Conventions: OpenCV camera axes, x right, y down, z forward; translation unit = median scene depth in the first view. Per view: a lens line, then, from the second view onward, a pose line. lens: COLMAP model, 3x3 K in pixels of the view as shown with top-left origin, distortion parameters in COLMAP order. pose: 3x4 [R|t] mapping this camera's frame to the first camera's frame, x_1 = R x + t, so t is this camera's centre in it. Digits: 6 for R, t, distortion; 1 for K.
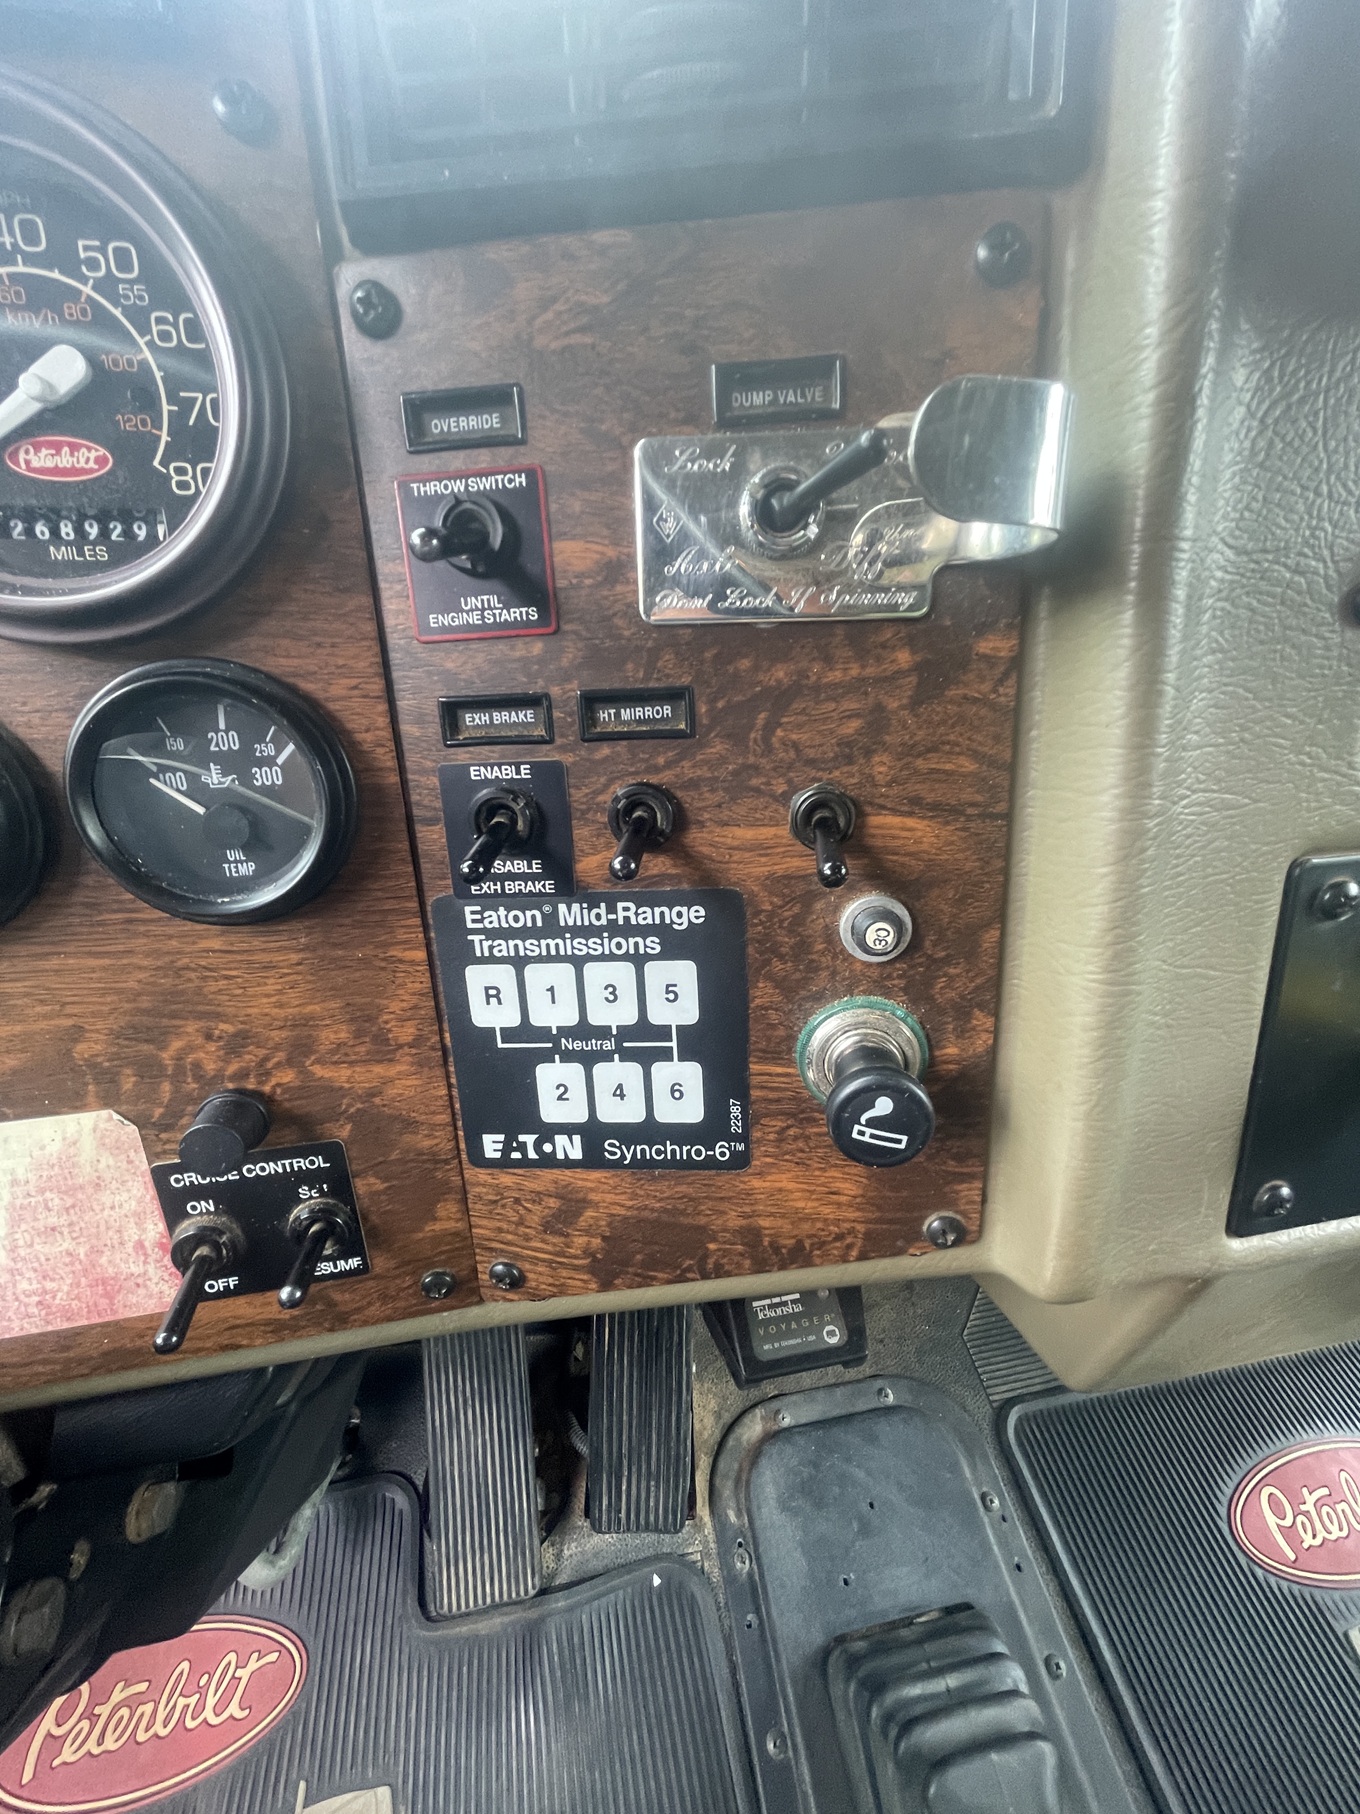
lens RADIAL K [[729.8, 0, 692.2], [0, 729.8, 908.0], [0, 0, 1]] dist [-0.001351, -0.000678]
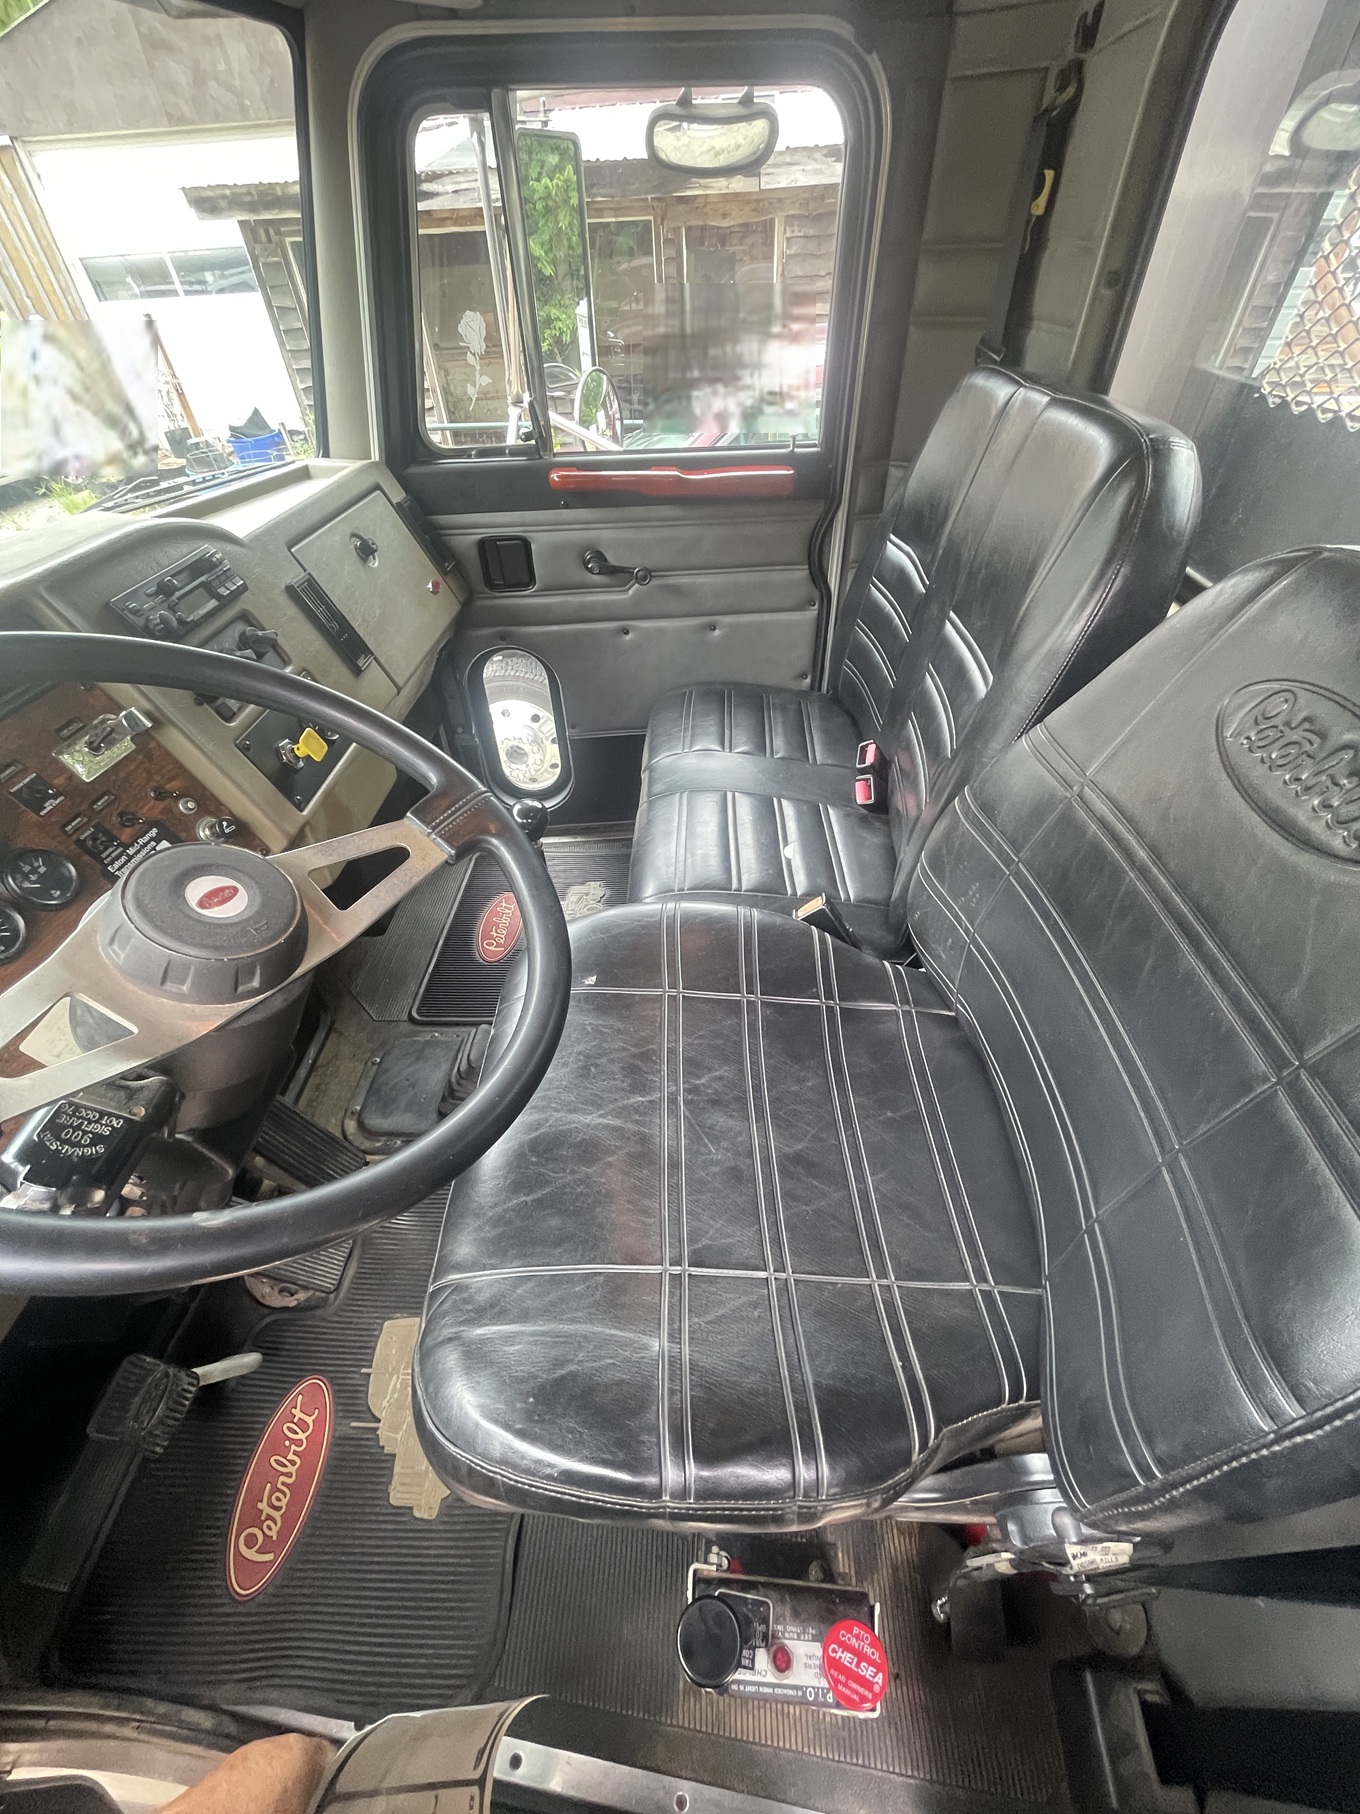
lens RADIAL K [[729.8, 0, 682.7], [0, 729.8, 910.4], [0, 0, 1]] dist [-0.001351, -0.000678]
pose [[0.217234, -0.680924, 0.699394, -1.377523], [0.645918, 0.637476, 0.420017, 0.268166], [-0.731846, 0.360509, 0.578302, -1.851036]]
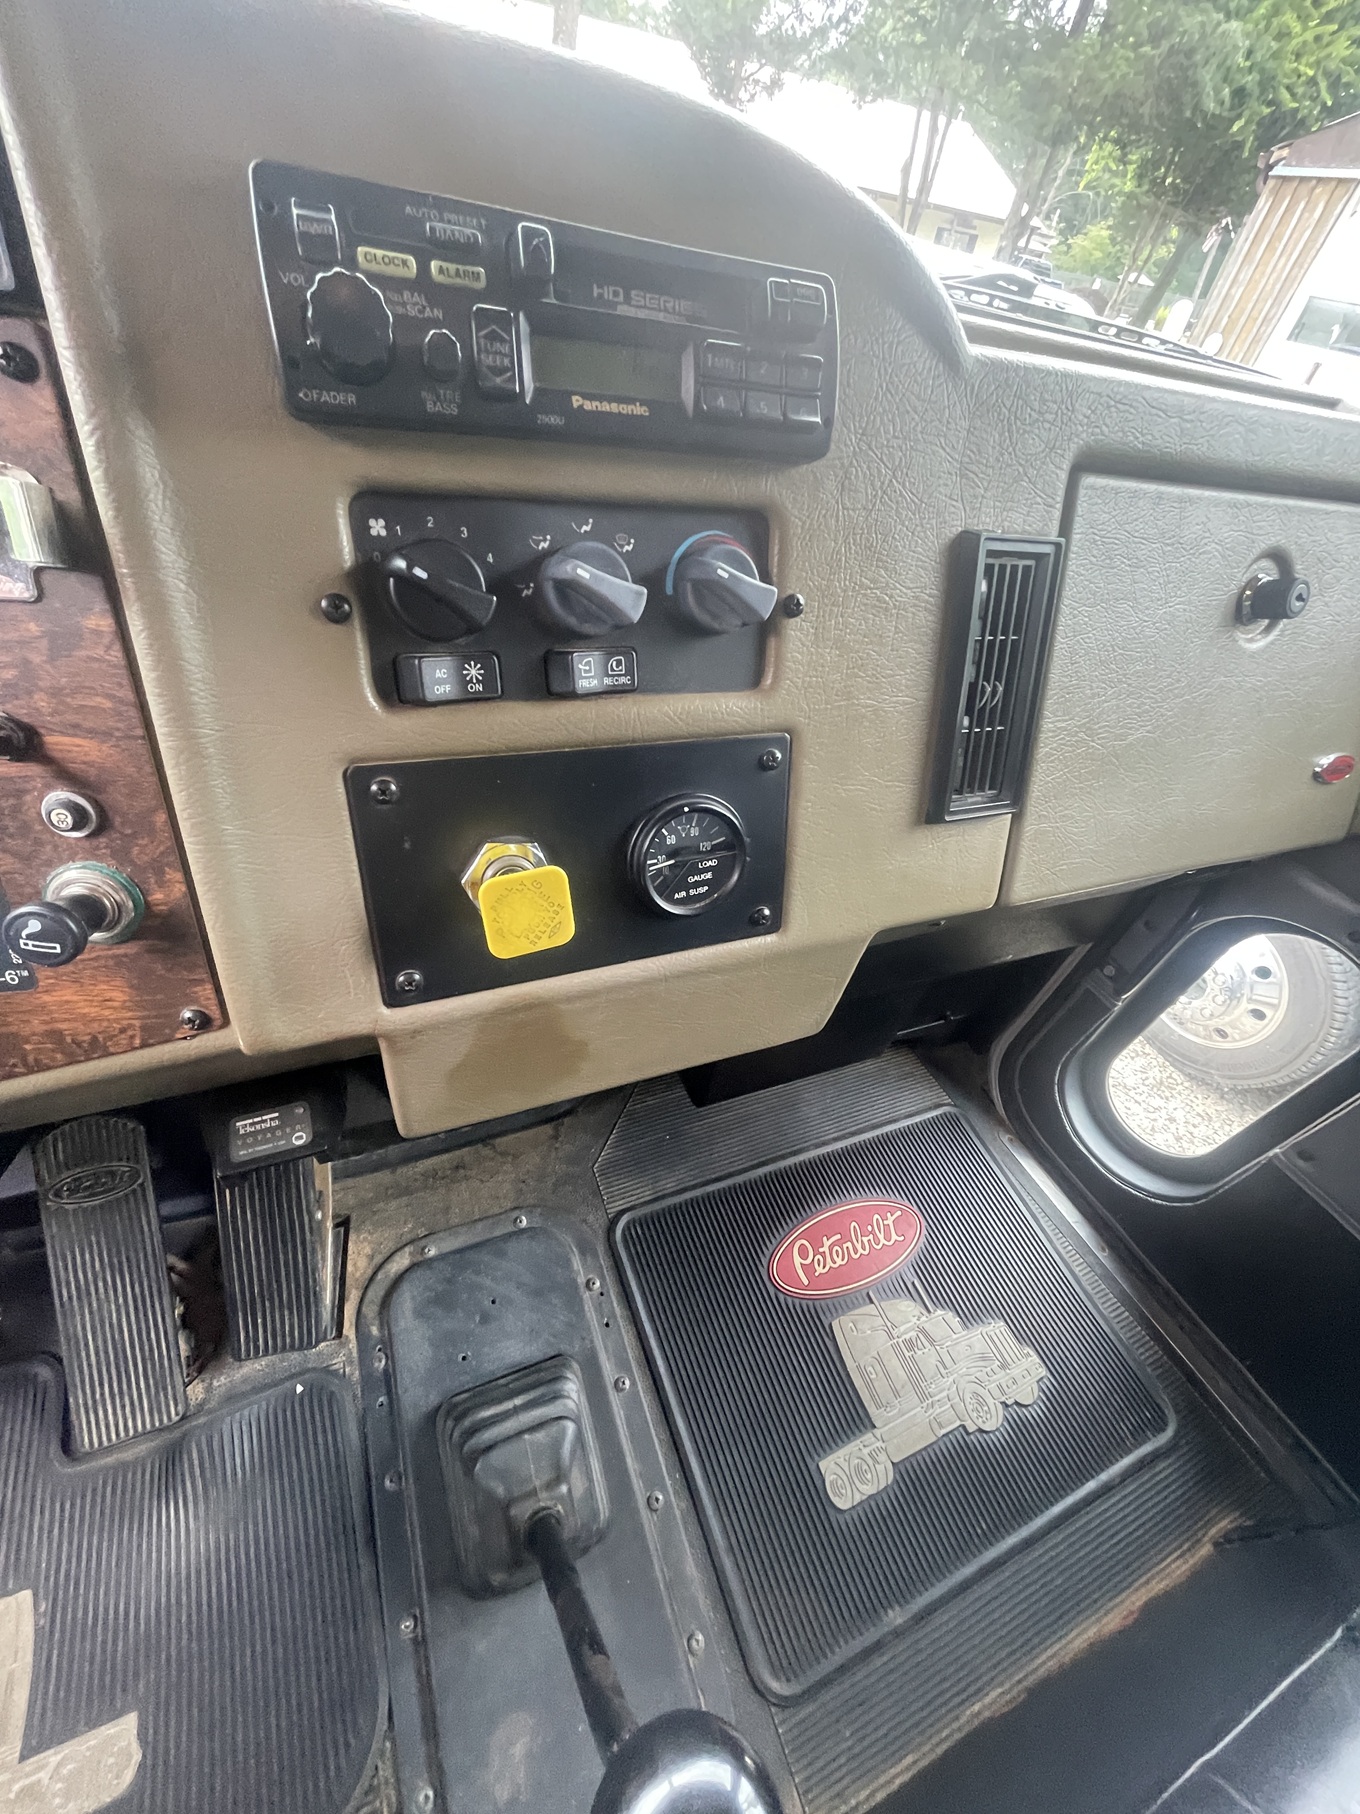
lens RADIAL K [[729.8, 0, 695.3], [0, 729.8, 911.8], [0, 0, 1]] dist [-0.001351, -0.000678]
pose [[0.968012, -0.044630, 0.246903, 0.579000], [0.015580, 0.992846, 0.118382, 0.036567], [-0.250420, -0.110748, 0.961782, -0.397263]]
